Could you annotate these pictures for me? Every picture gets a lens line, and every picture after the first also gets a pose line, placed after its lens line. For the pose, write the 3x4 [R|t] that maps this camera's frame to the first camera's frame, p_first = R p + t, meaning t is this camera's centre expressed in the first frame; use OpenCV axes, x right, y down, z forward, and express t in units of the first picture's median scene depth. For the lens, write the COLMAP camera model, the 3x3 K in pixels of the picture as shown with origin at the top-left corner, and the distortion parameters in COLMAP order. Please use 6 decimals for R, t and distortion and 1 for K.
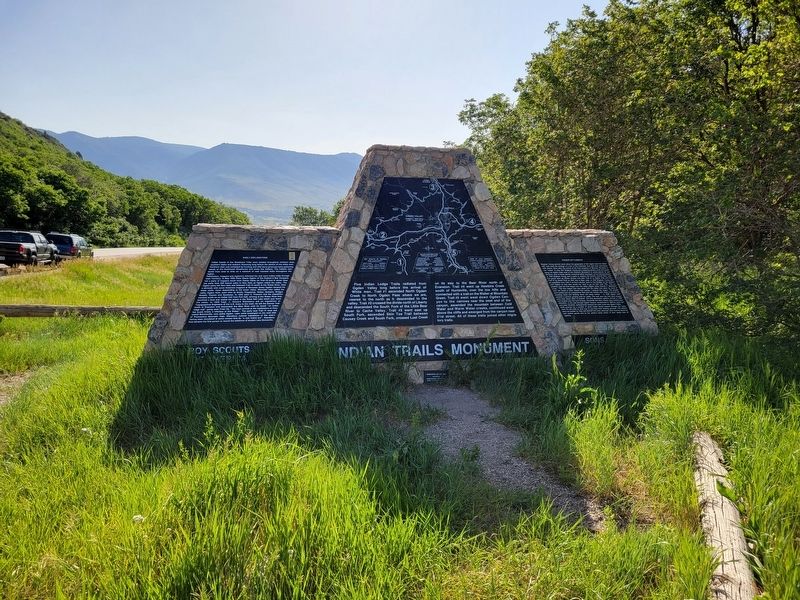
lens RADIAL K [[604.5, 0, 401.1], [0, 604.5, 297.4], [0, 0, 1]] dist [0.041361, -0.001092]
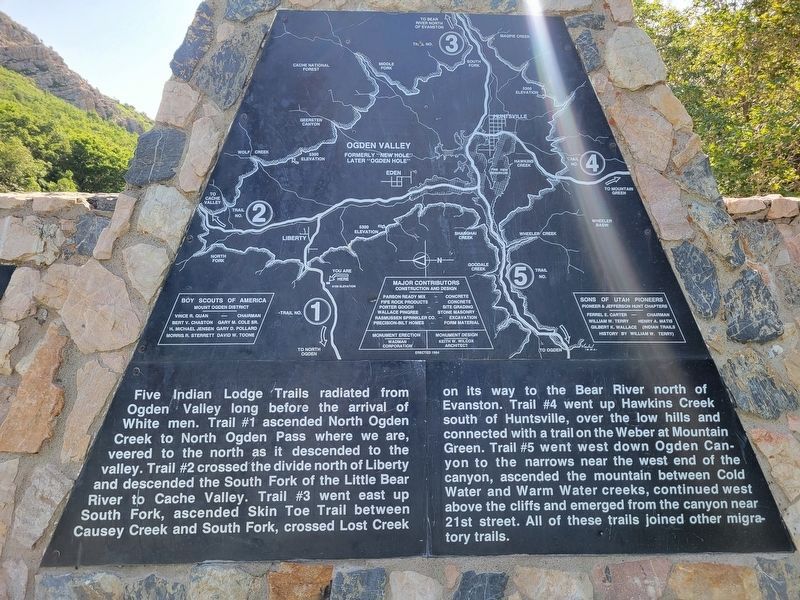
lens RADIAL K [[604.5, 0, 400.6], [0, 604.5, 303.6], [0, 0, 1]] dist [0.041361, -0.001092]
pose [[0.982320, 0.019042, -0.186238, 0.087199], [-0.014052, 0.999507, 0.028077, -0.069965], [0.186681, -0.024963, 0.982103, 0.734032]]
